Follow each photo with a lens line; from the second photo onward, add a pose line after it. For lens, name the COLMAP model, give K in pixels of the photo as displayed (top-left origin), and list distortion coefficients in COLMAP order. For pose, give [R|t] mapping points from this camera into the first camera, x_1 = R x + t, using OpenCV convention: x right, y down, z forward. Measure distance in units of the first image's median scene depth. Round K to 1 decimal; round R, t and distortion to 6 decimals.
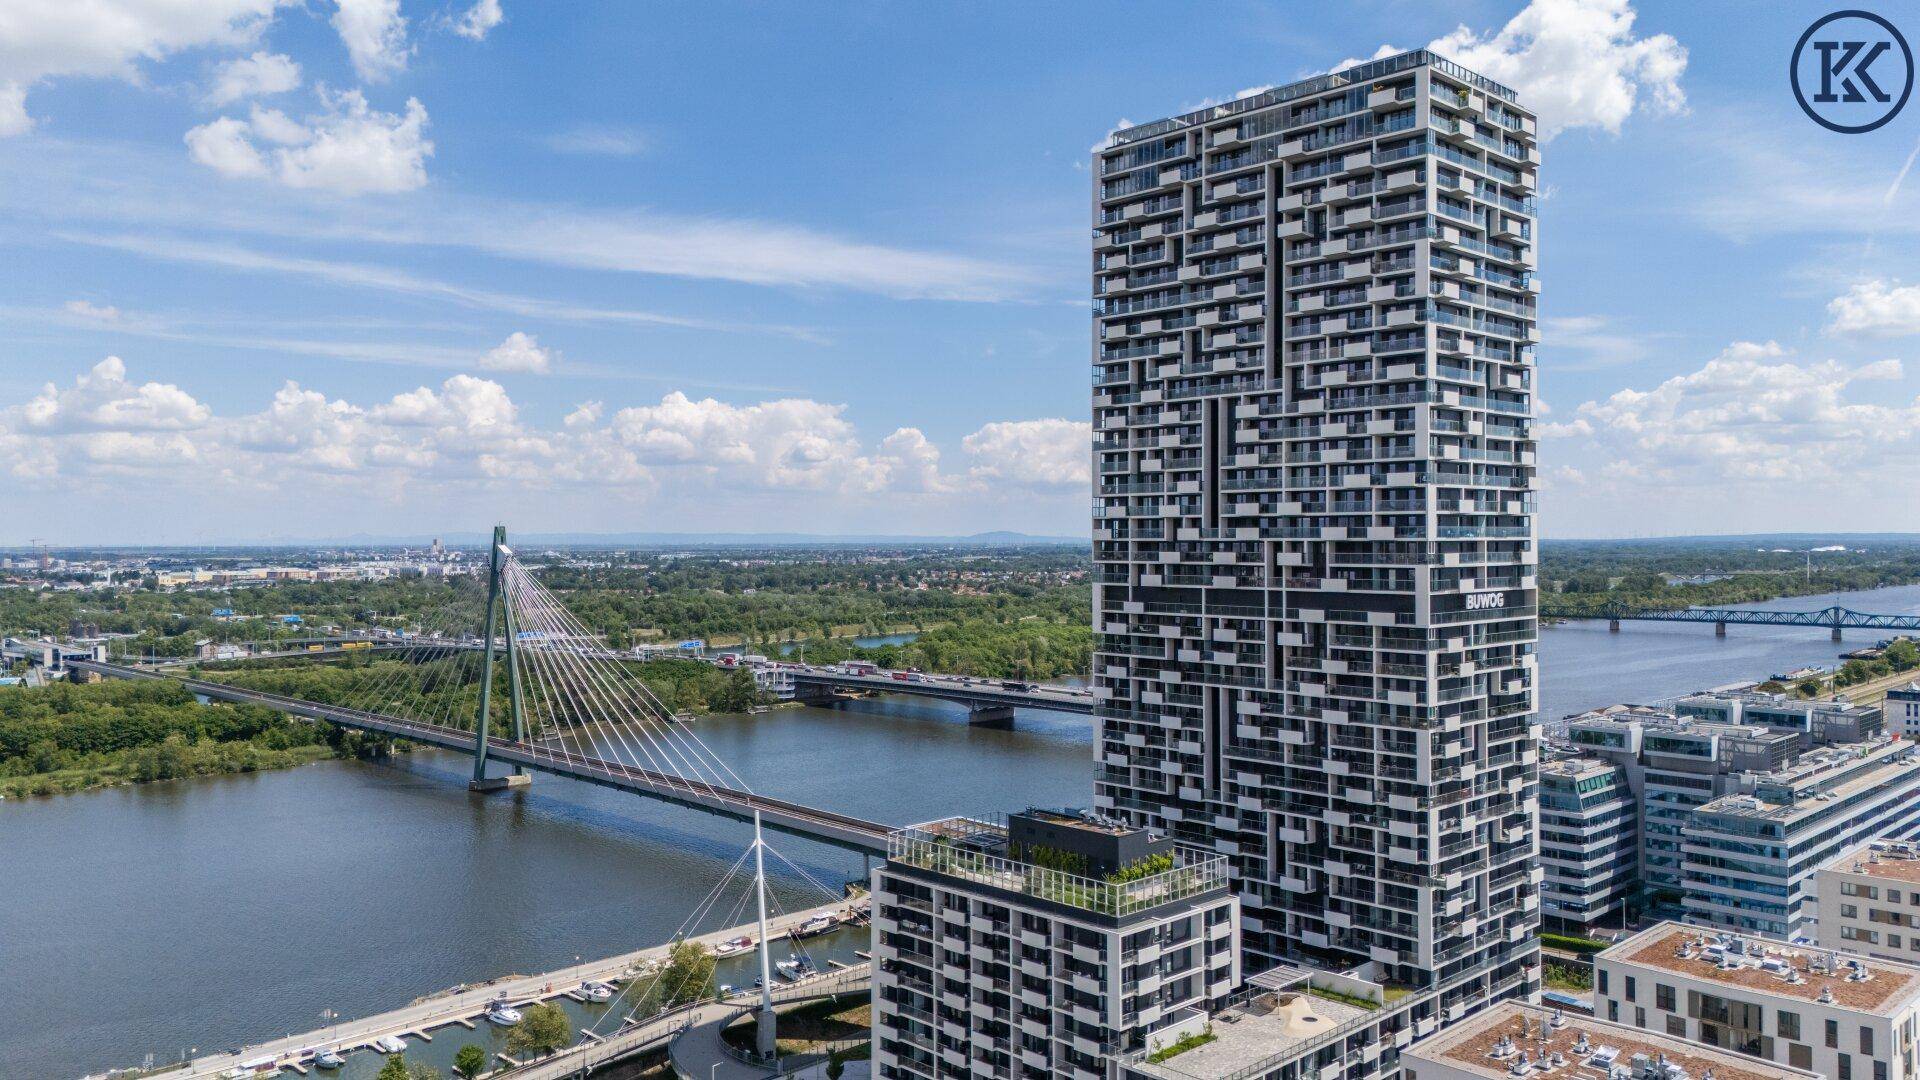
lens RADIAL K [[1428.3, 0, 952.0], [0, 1428.3, 516.4], [0, 0, 1]] dist [0.080193, -0.078421]
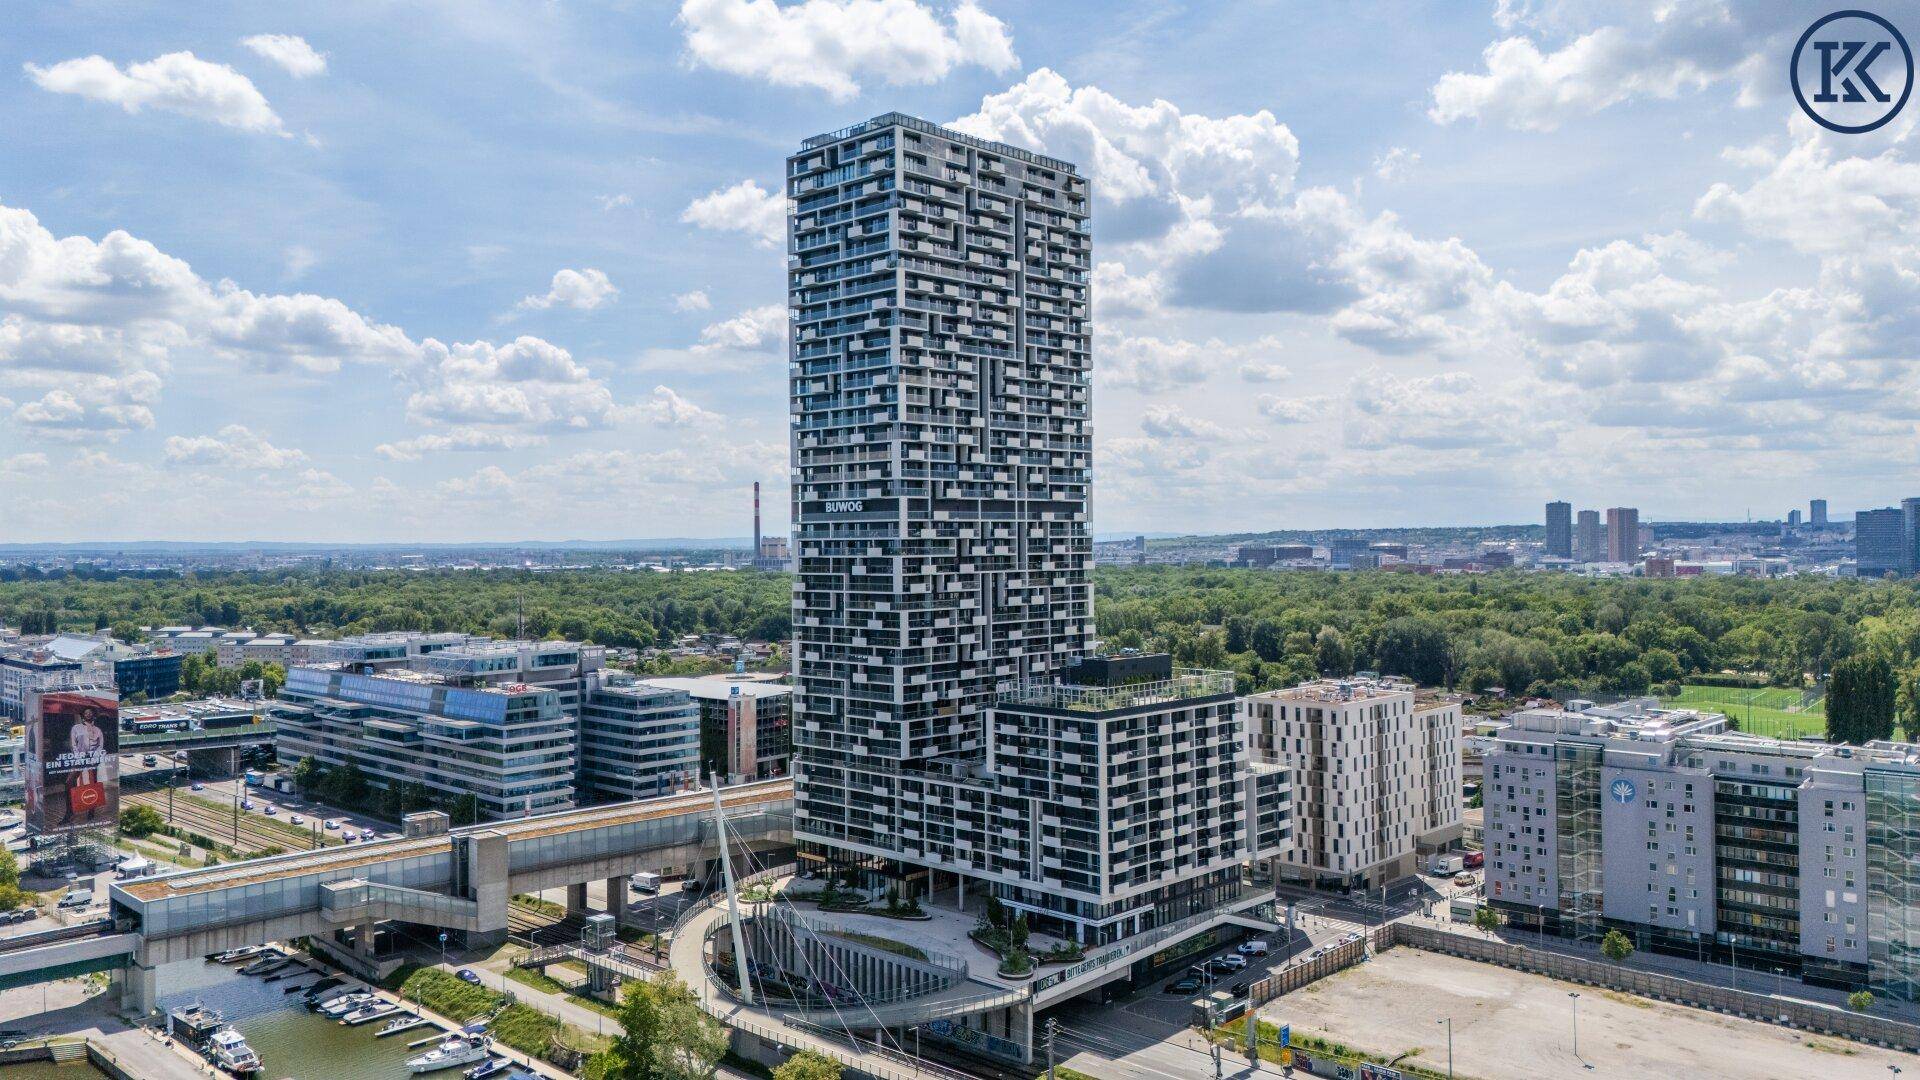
lens RADIAL K [[1464.7, 0, 959.7], [0, 1464.7, 518.8], [0, 0, 1]] dist [0.083564, -0.087958]
pose [[-0.044514, 0.020595, 0.998796, -1.173151], [-0.002098, 0.999783, -0.020709, 0.095856], [-0.999007, -0.003017, -0.044461, 1.078767]]
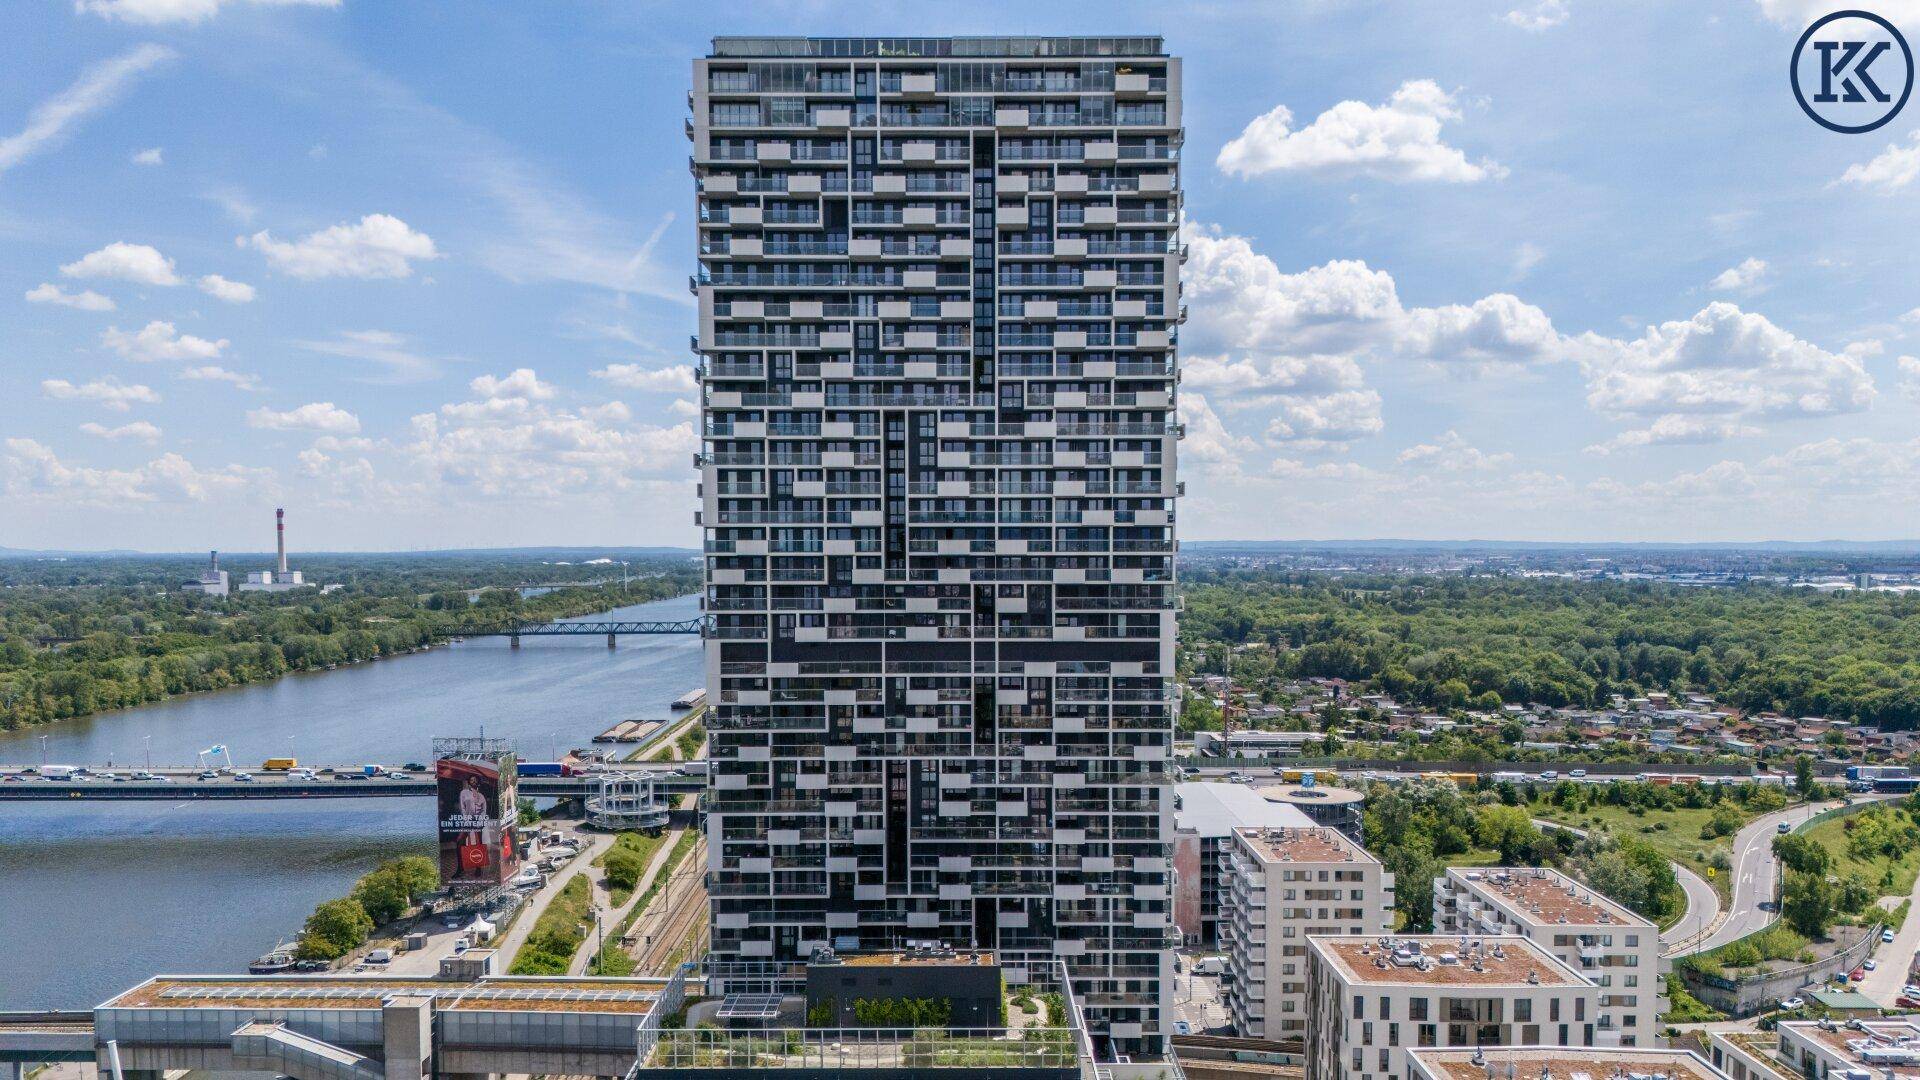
lens RADIAL K [[1464.7, 0, 977.7], [0, 1464.7, 620.4], [0, 0, 1]] dist [0.083564, -0.087958]
pose [[0.683178, -0.033293, 0.729493, -0.398280], [-0.012017, 0.998312, 0.056816, -0.010321], [-0.730153, -0.047582, 0.681625, 0.389959]]
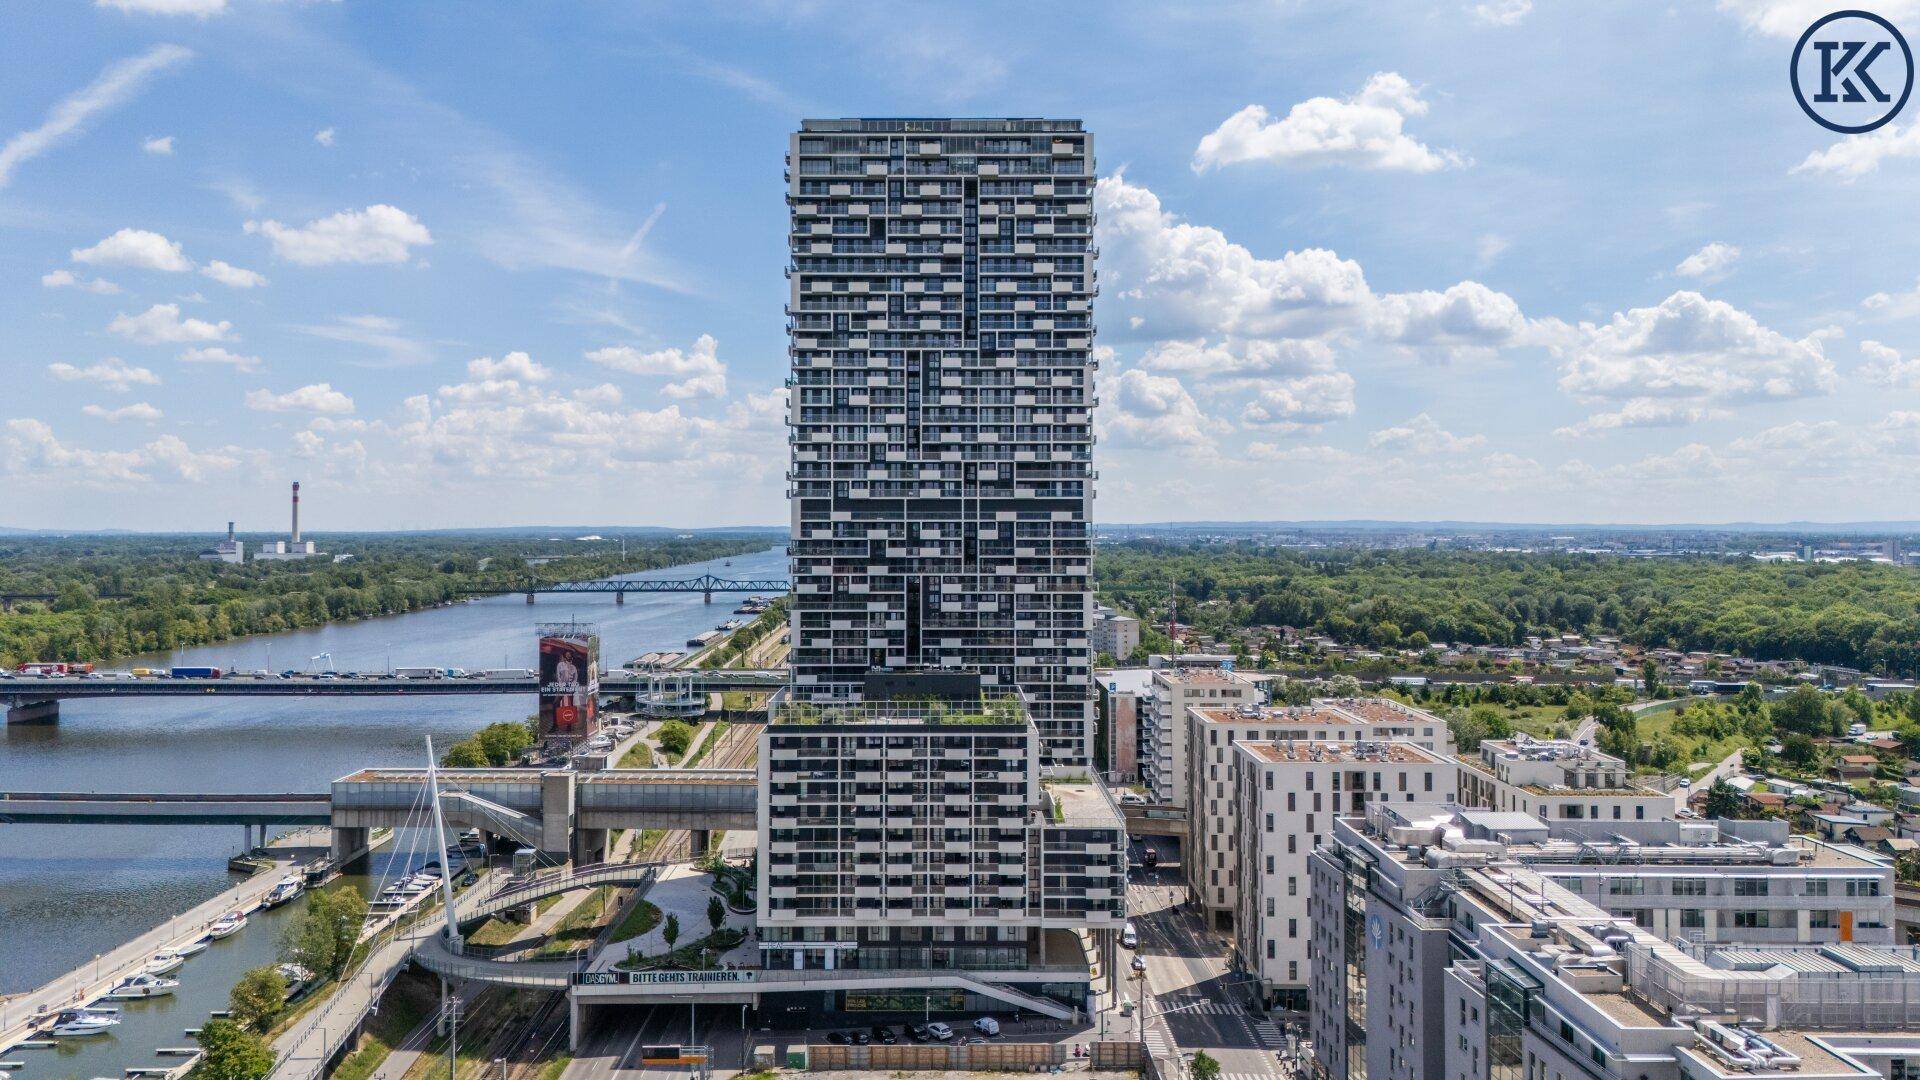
lens RADIAL K [[1464.7, 0, 952.9], [0, 1464.7, 497.2], [0, 0, 1]] dist [0.083564, -0.087958]
pose [[0.685649, 0.020209, 0.727652, -0.739703], [-0.013759, 0.999796, -0.014803, 0.067329], [-0.727802, 0.000138, 0.685787, 0.079141]]
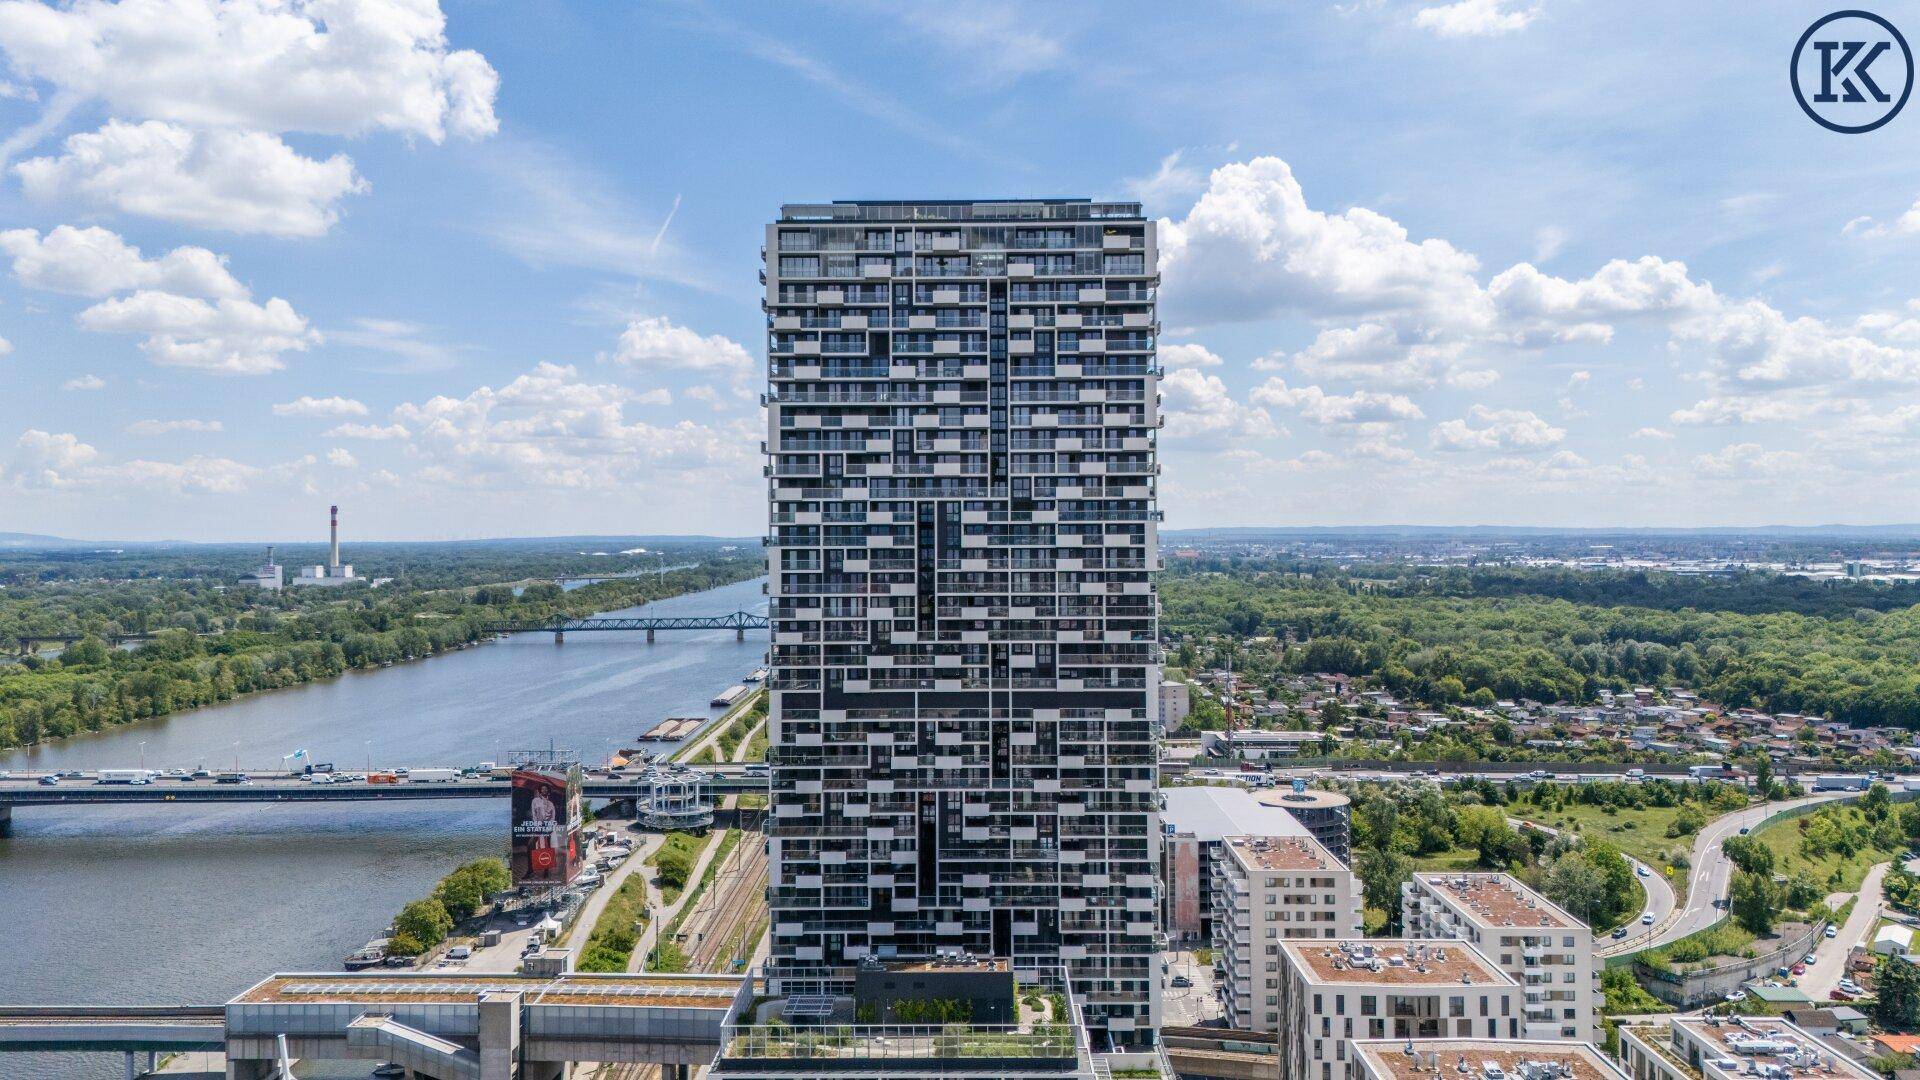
lens RADIAL K [[1428.3, 0, 985.2], [0, 1428.3, 498.4], [0, 0, 1]] dist [0.080193, -0.078421]
pose [[0.690319, 0.017049, 0.723304, -0.506794], [-0.008159, 0.999842, -0.015781, -0.068071], [-0.723459, 0.004992, 0.690349, 0.284468]]
